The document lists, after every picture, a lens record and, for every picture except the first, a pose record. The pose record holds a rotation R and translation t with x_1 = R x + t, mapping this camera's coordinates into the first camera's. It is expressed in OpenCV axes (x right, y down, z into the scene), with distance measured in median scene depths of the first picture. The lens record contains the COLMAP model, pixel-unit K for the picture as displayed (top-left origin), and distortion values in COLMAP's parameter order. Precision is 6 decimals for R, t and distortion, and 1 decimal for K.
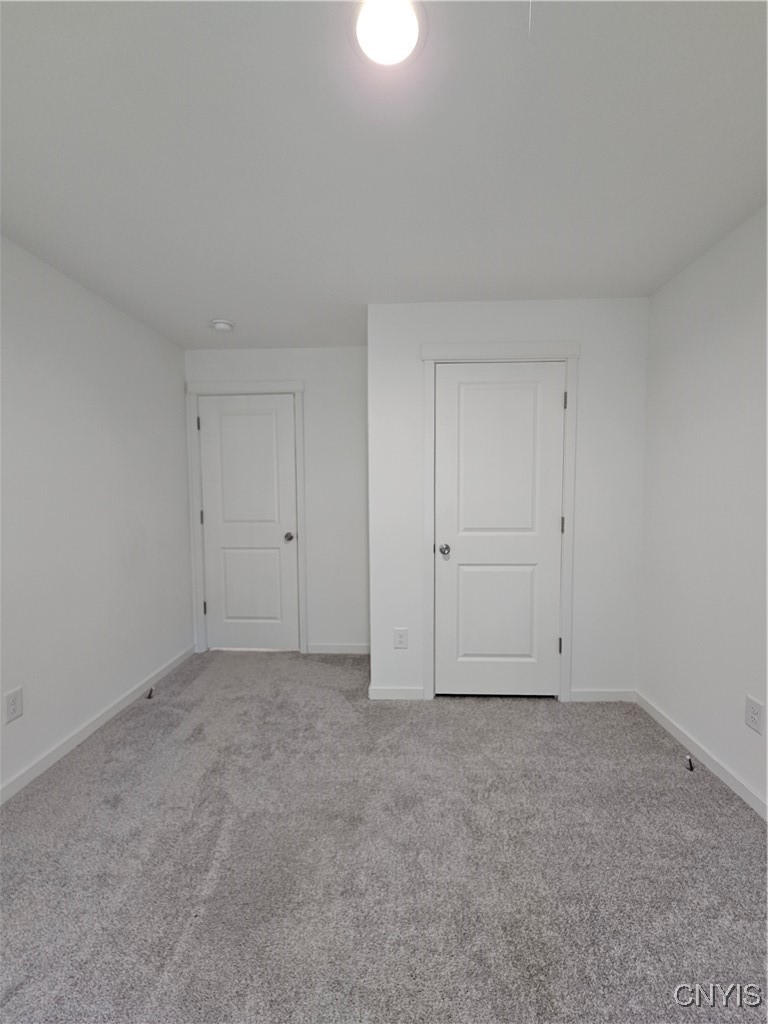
lens RADIAL K [[419.3, 0, 379.0], [0, 419.3, 503.5], [0, 0, 1]] dist [-0.003149, 0.000336]
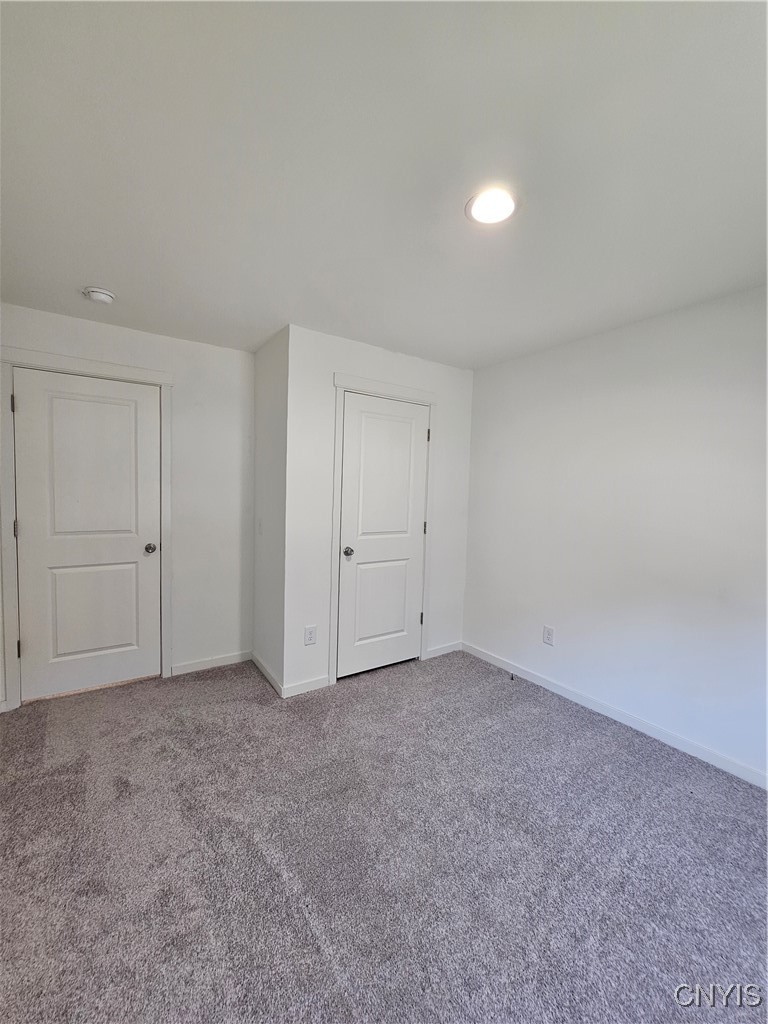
lens RADIAL K [[417.8, 0, 382.4], [0, 417.8, 503.1], [0, 0, 1]] dist [-0.000404, 0.000708]
pose [[0.802916, 0.005972, 0.596062, -0.463018], [-0.009742, 0.999948, 0.003104, -0.030369], [-0.596012, -0.008300, 0.802932, 0.011936]]
